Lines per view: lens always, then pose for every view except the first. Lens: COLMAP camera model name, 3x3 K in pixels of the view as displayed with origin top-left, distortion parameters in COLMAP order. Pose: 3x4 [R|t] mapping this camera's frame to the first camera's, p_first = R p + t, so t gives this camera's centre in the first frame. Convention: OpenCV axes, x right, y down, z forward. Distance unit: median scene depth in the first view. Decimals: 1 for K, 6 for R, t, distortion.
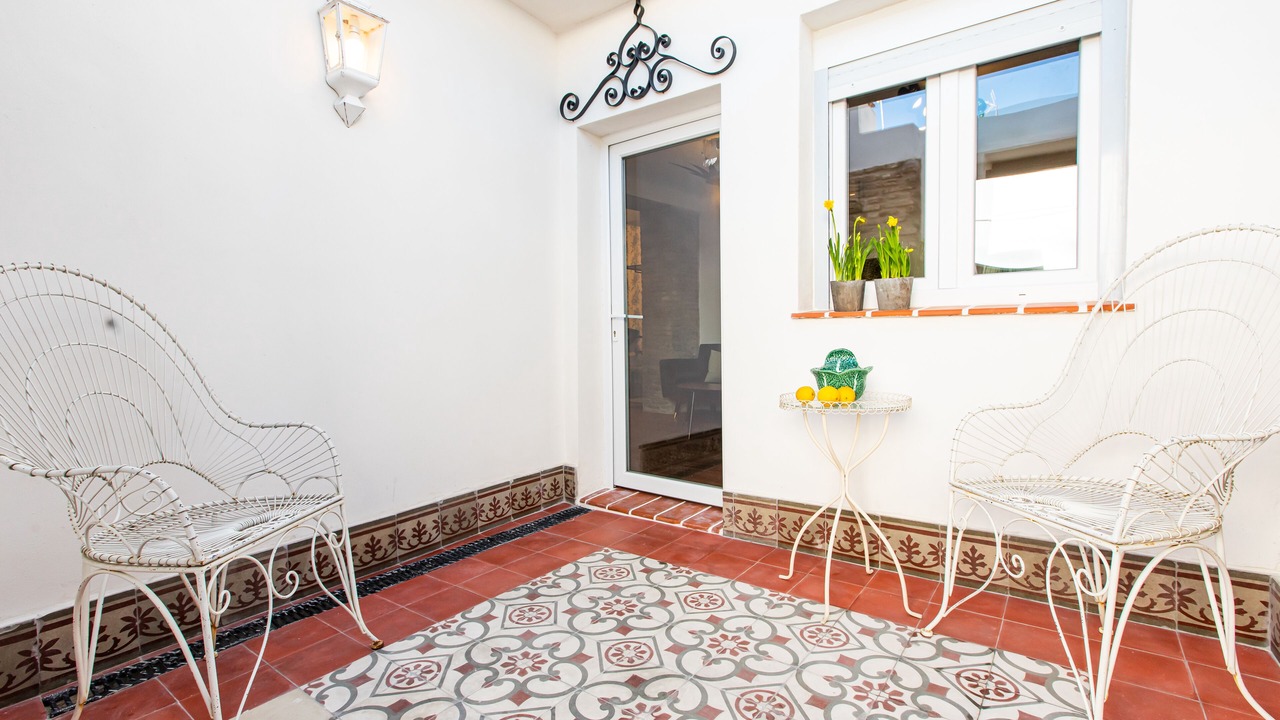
lens RADIAL K [[618.9, 0, 639.7], [0, 618.9, 360.1], [0, 0, 1]] dist [-0.000908, -0.000588]
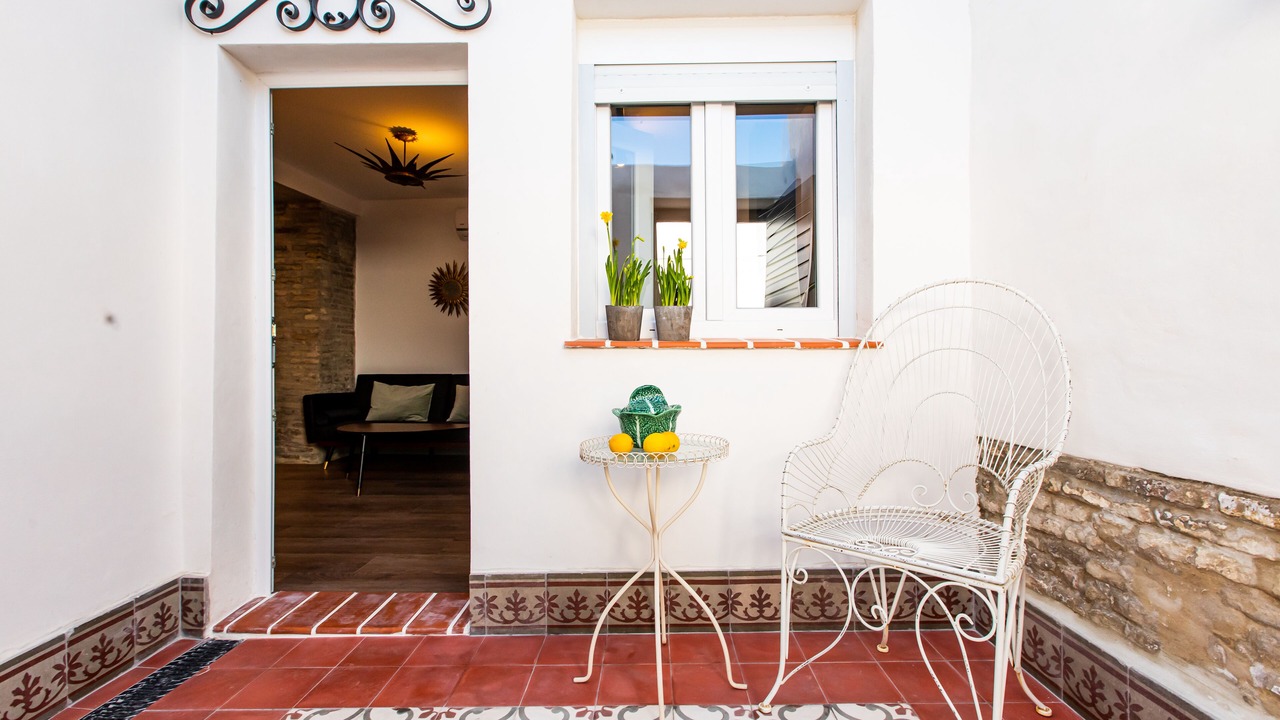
lens RADIAL K [[577.8, 0, 639.7], [0, 577.8, 356.9], [0, 0, 1]] dist [0.001714, -0.001889]
pose [[0.795259, 0.012410, 0.606143, -0.131048], [0.017143, 0.998930, -0.042943, -0.018846], [-0.606028, 0.044542, 0.794196, 0.308799]]
